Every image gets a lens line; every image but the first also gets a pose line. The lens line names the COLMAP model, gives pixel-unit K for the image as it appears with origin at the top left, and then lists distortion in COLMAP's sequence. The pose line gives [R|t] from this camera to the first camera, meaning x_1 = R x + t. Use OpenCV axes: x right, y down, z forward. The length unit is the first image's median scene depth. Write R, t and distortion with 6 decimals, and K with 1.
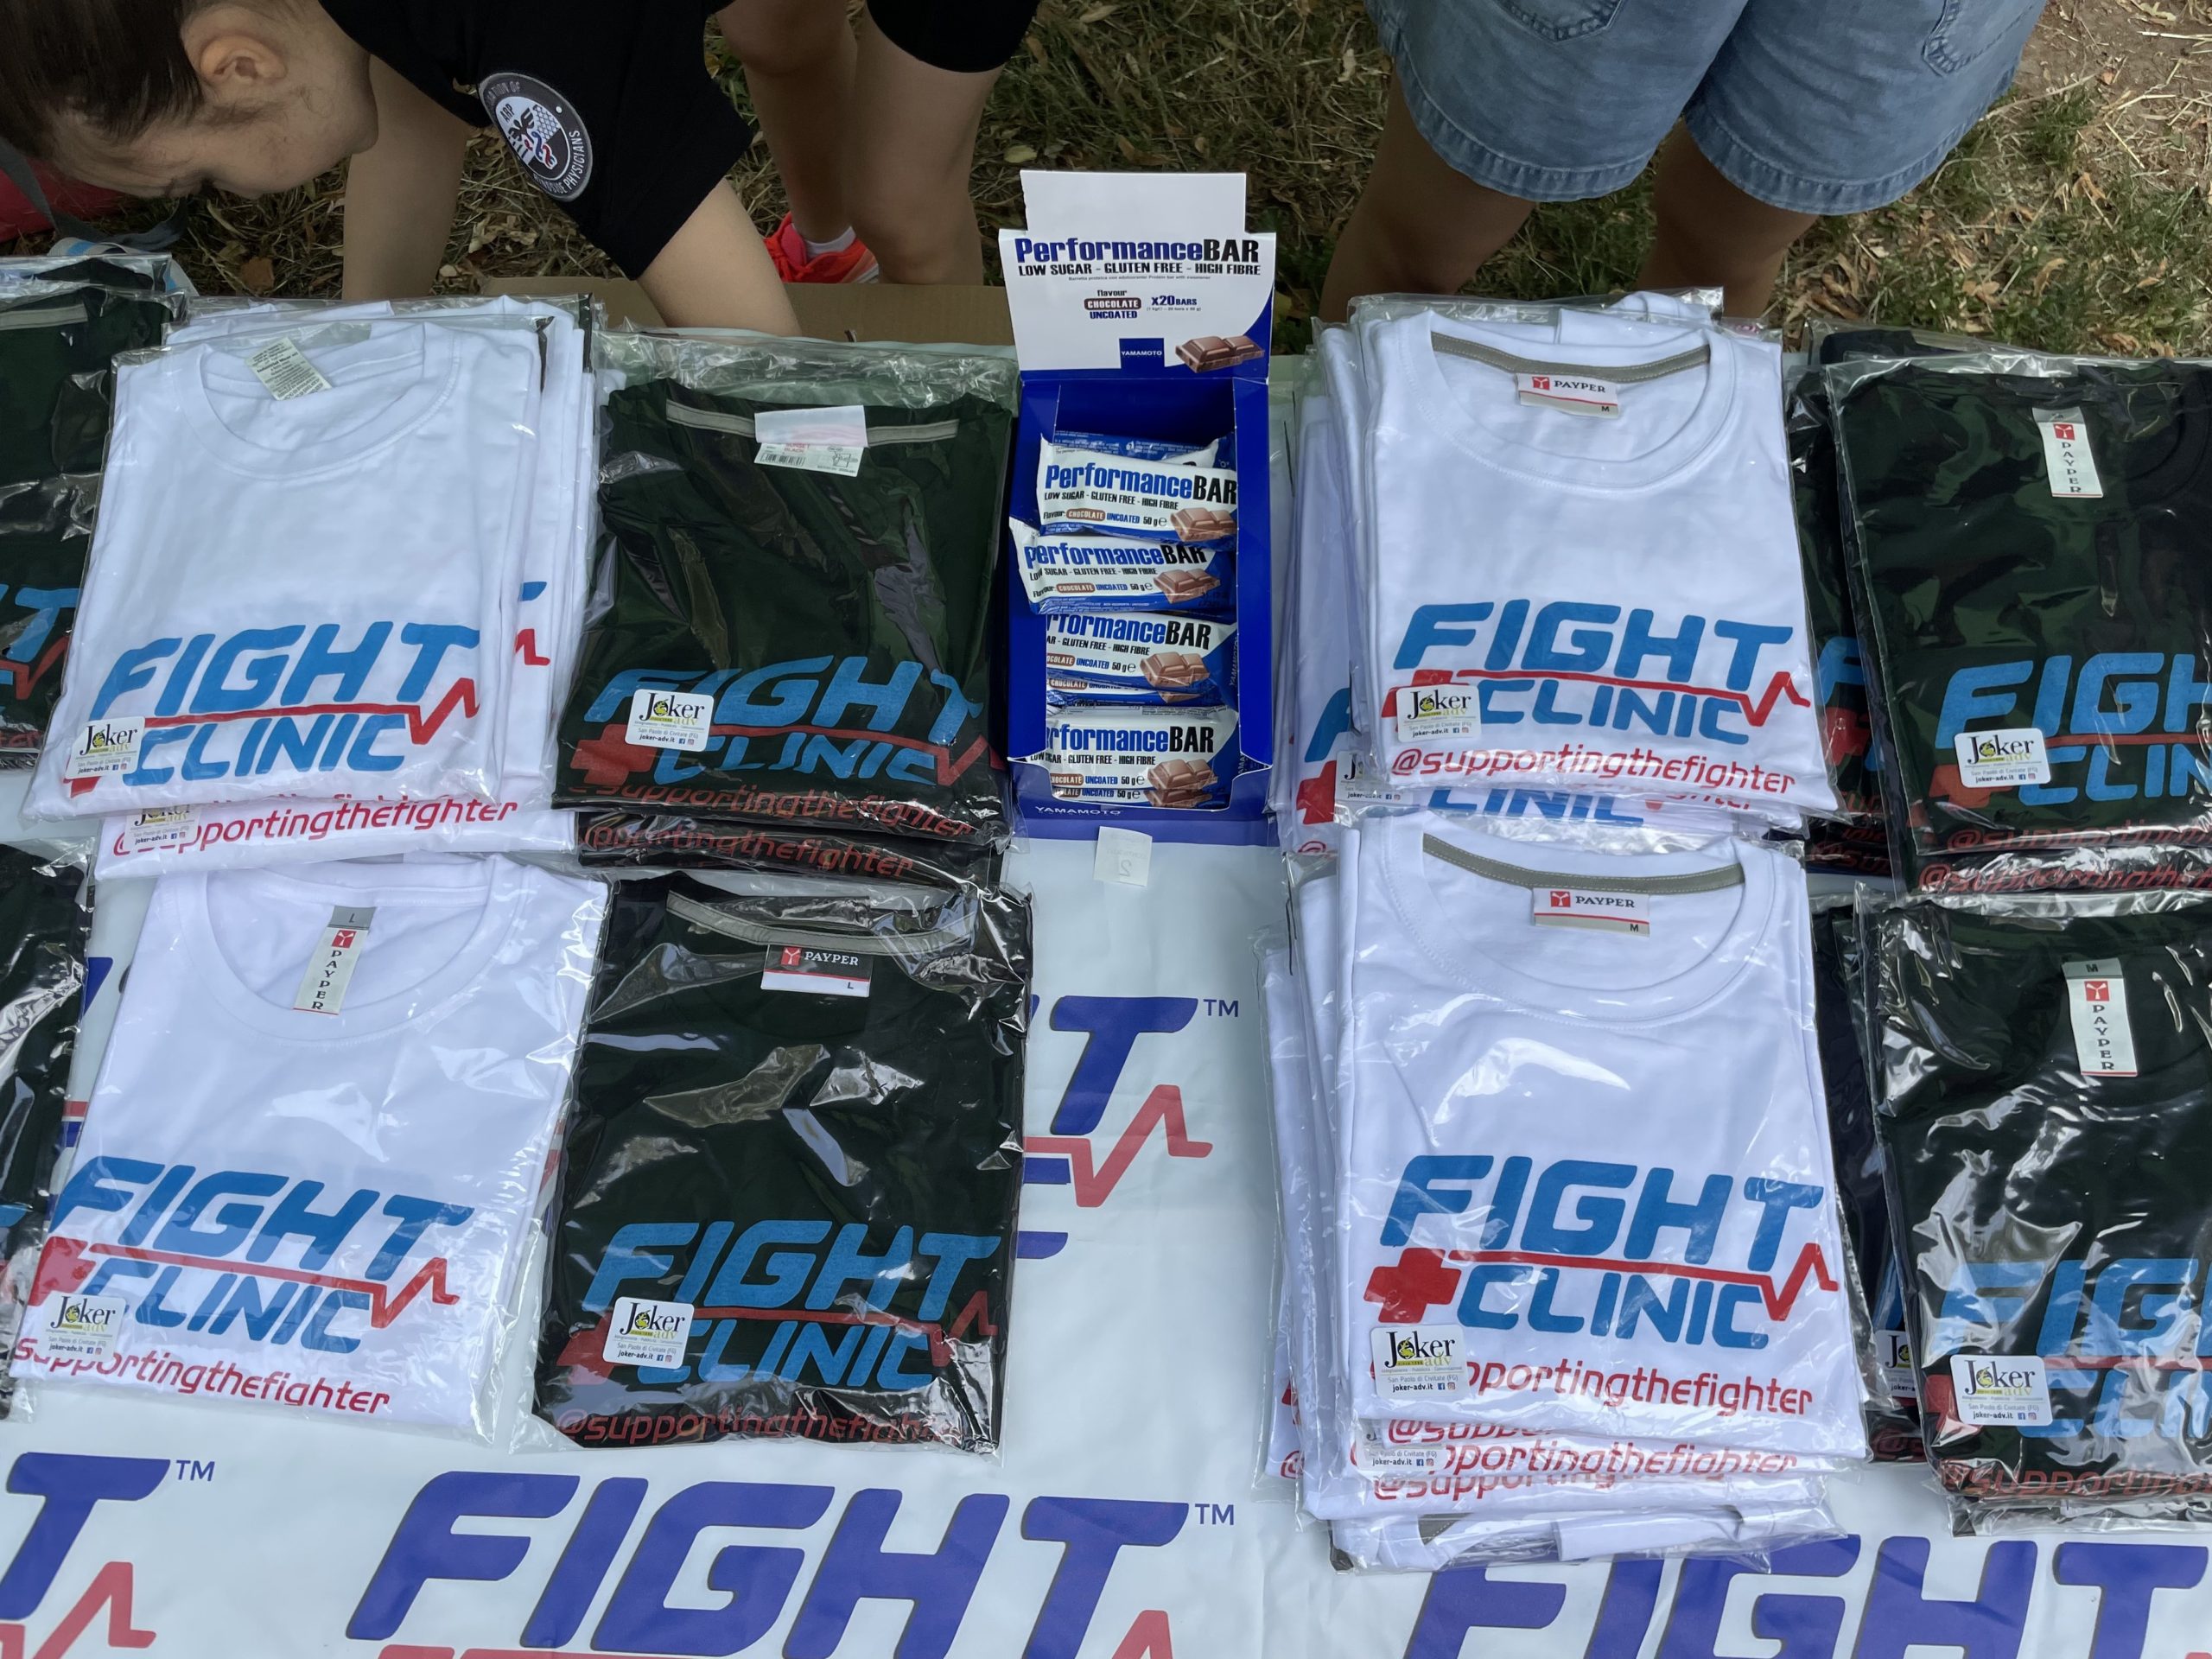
lens RADIAL K [[1661.2, 0, 1121.8], [0, 1661.2, 817.7], [0, 0, 1]] dist [0.040796, -0.077099]
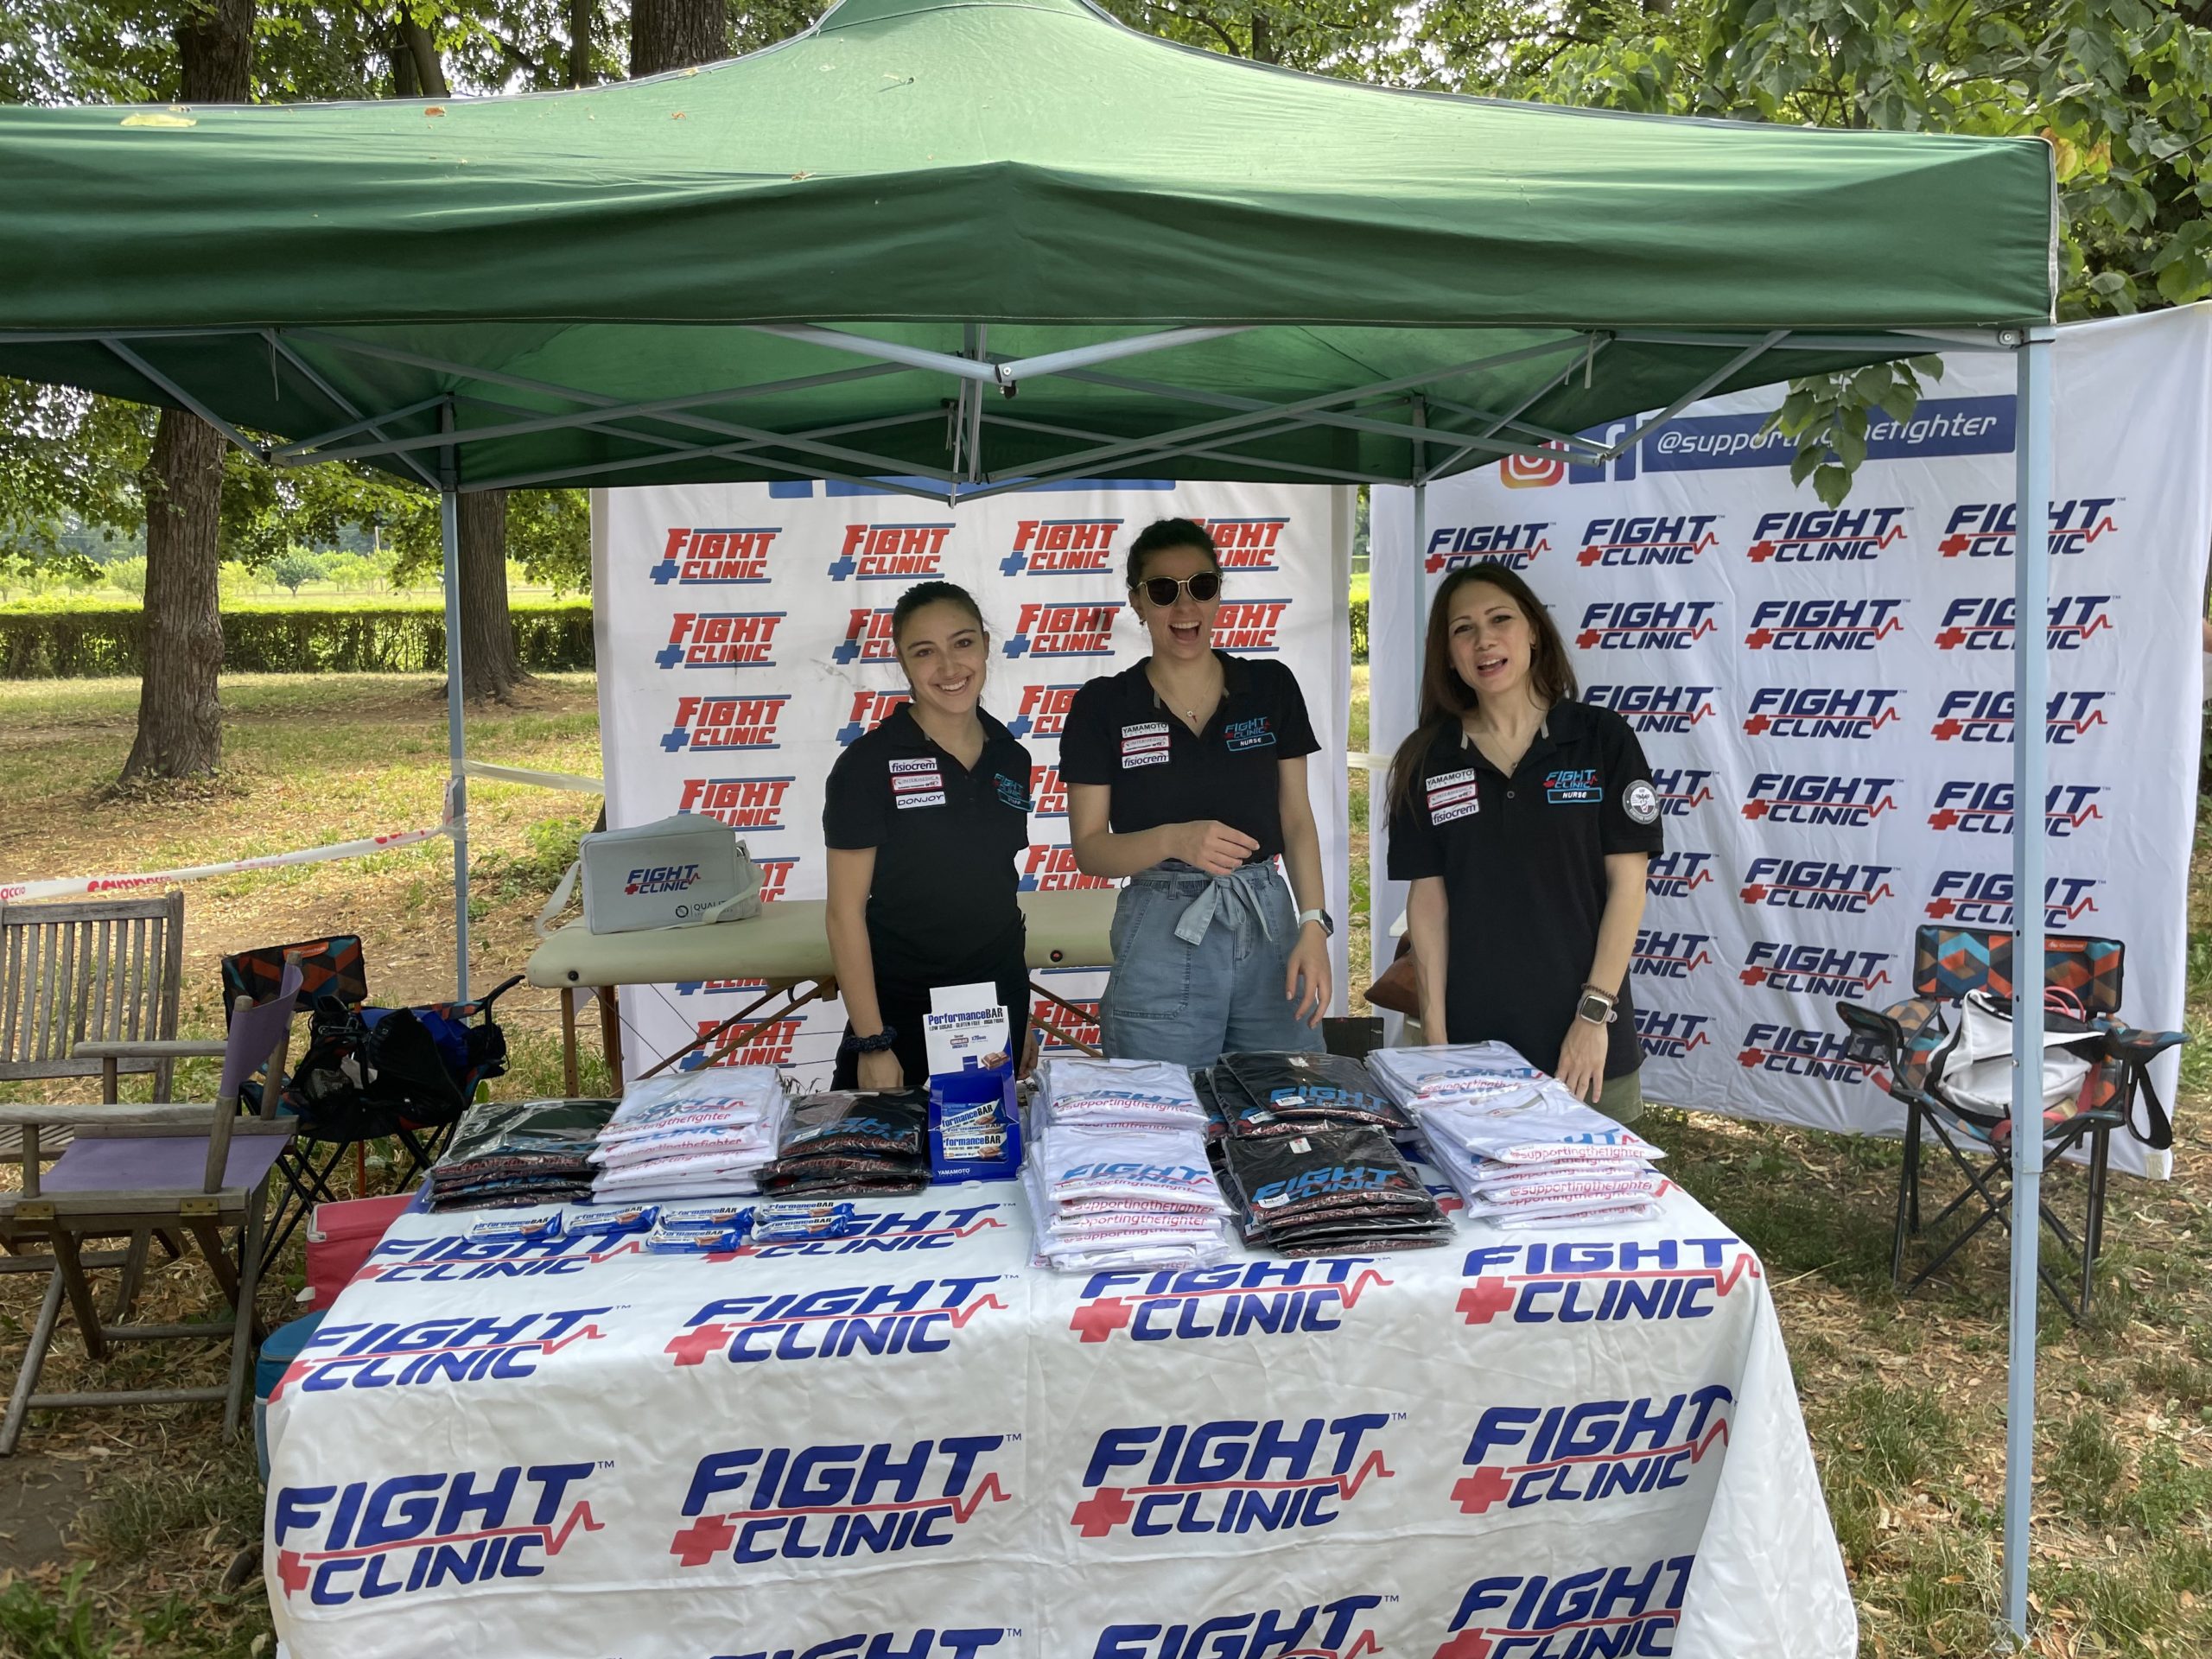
lens RADIAL K [[1655.7, 0, 1115.7], [0, 1655.7, 805.3], [0, 0, 1]] dist [-0.002610, -0.003542]
pose [[0.993370, -0.053106, 0.101958, -0.007705], [0.114927, 0.480125, -0.869639, 2.325267], [-0.002770, 0.875591, 0.483045, -0.938116]]
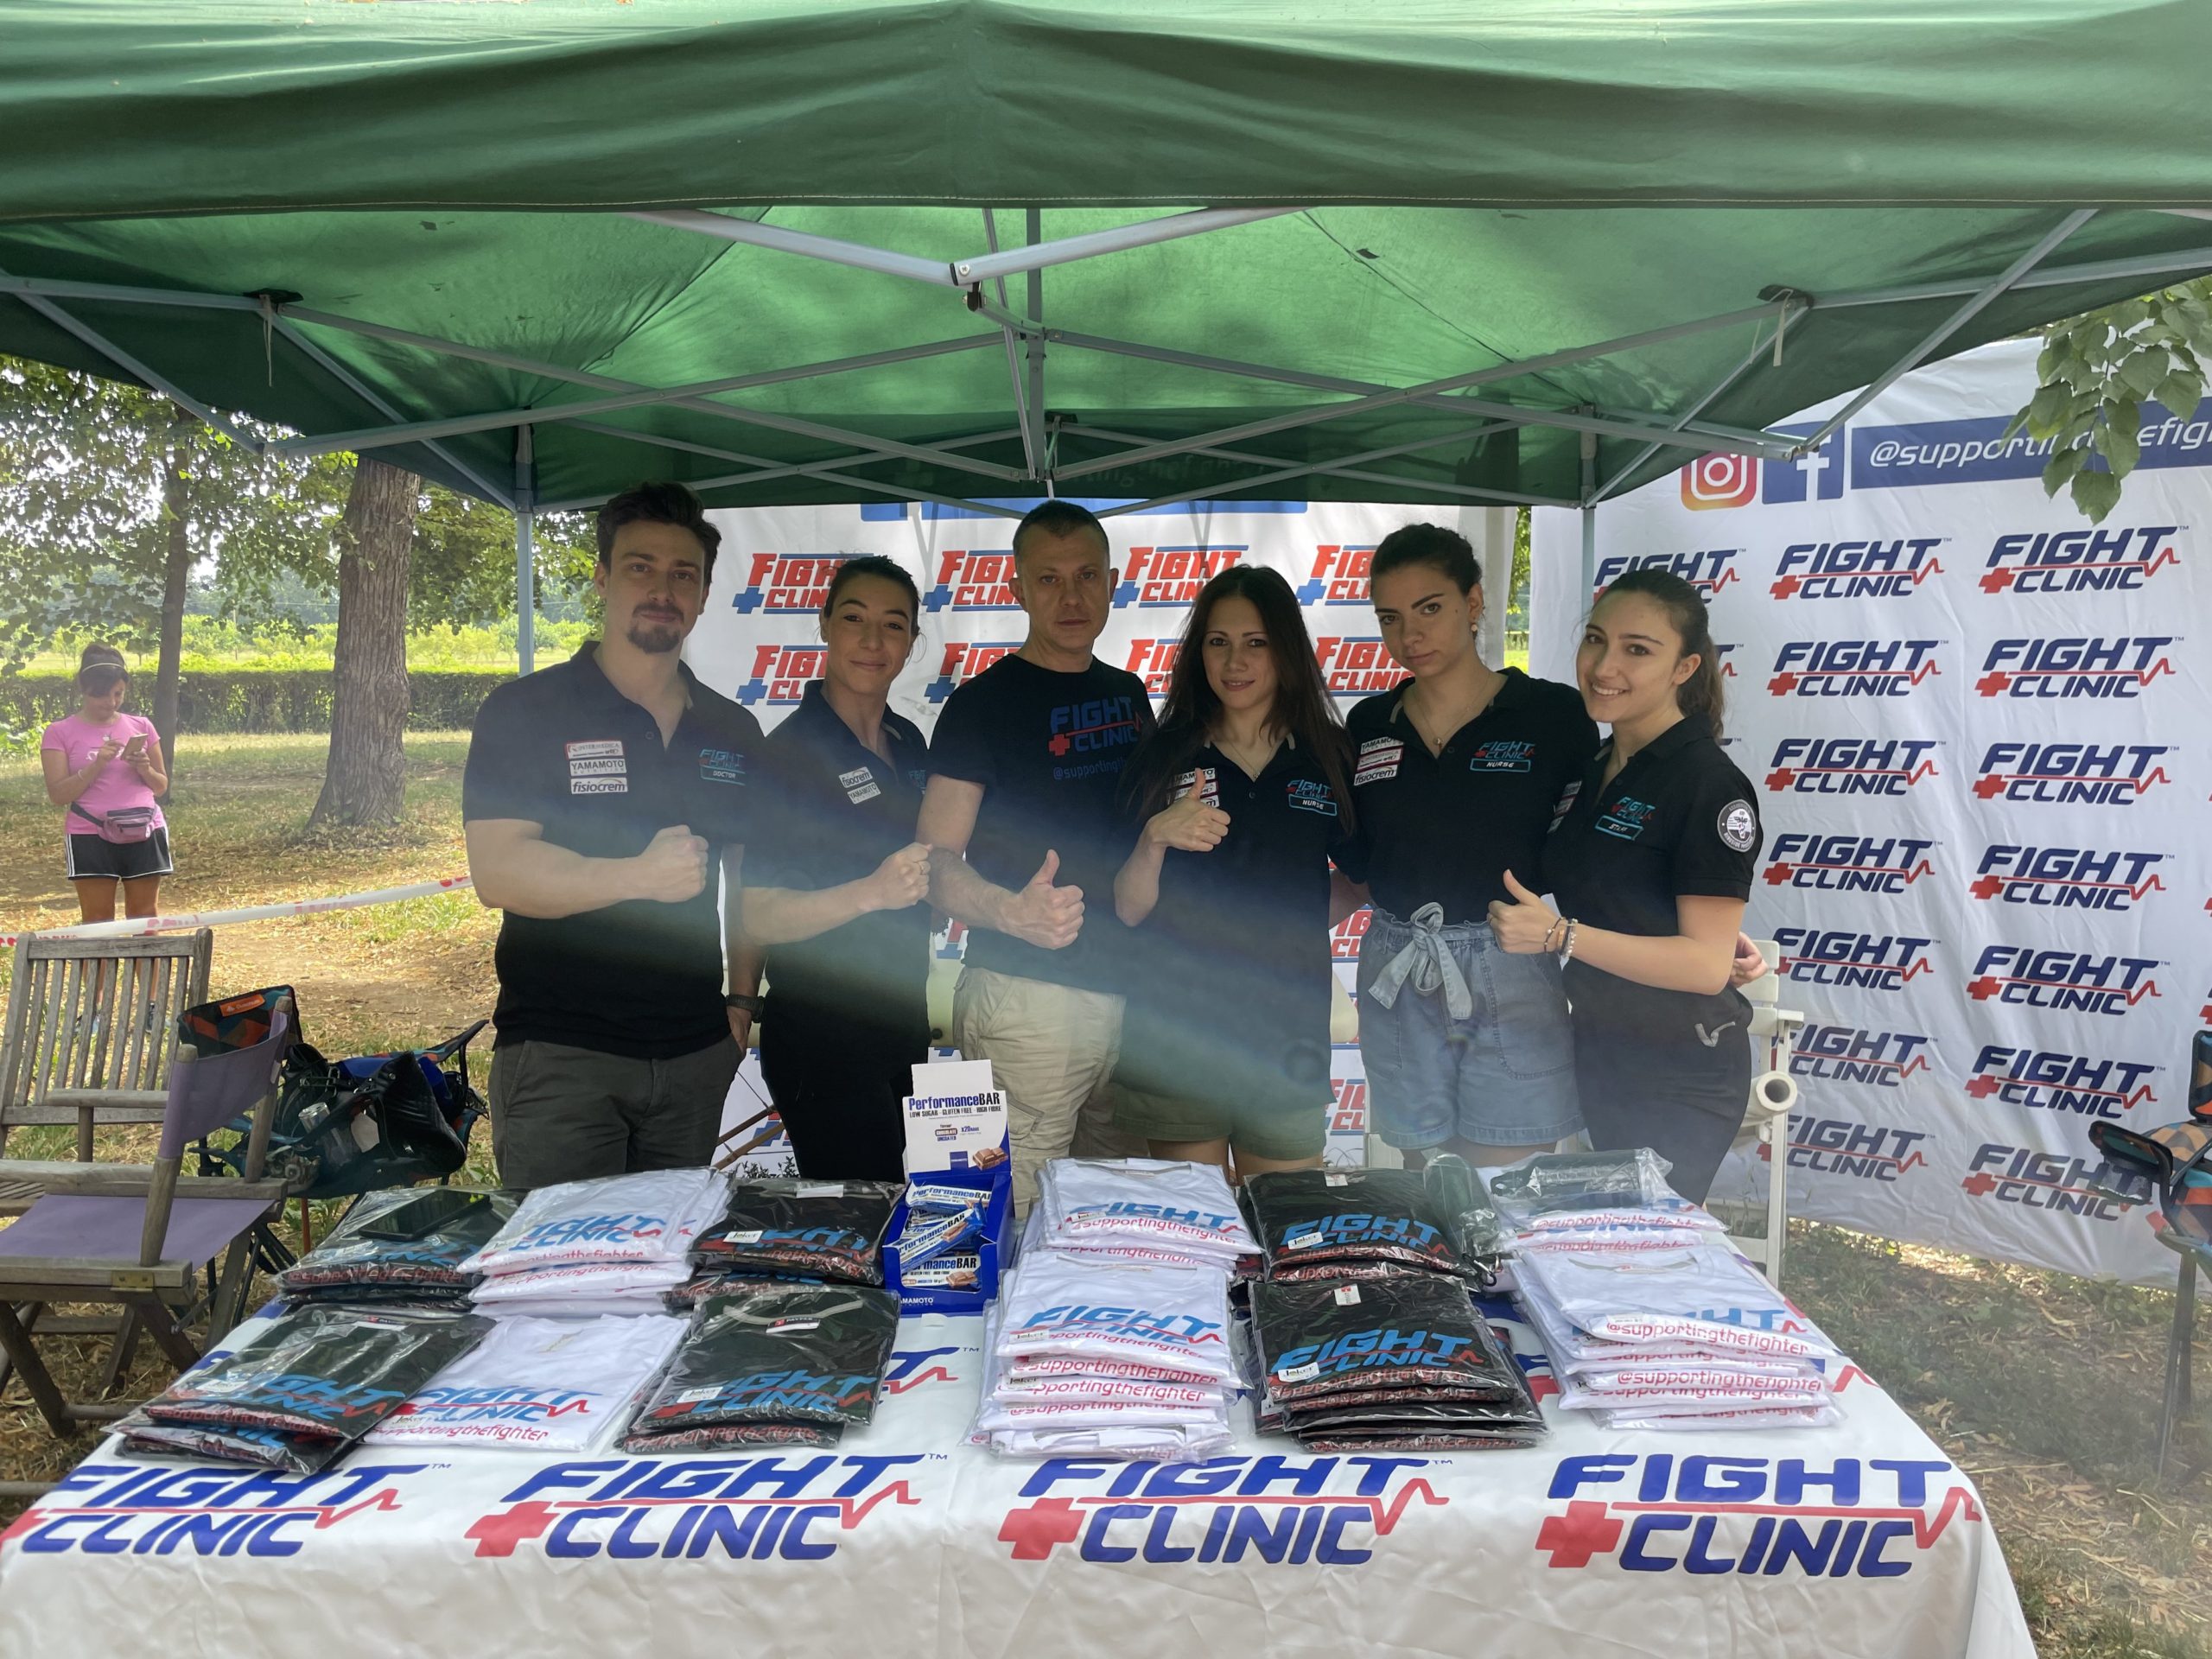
lens RADIAL K [[1661.2, 0, 1121.8], [0, 1661.2, 817.7], [0, 0, 1]] dist [0.040796, -0.077099]
pose [[0.999584, -0.027817, -0.007593, 0.308605], [0.005716, 0.449265, -0.893380, 1.829080], [0.028263, 0.892965, 0.449237, -0.591380]]
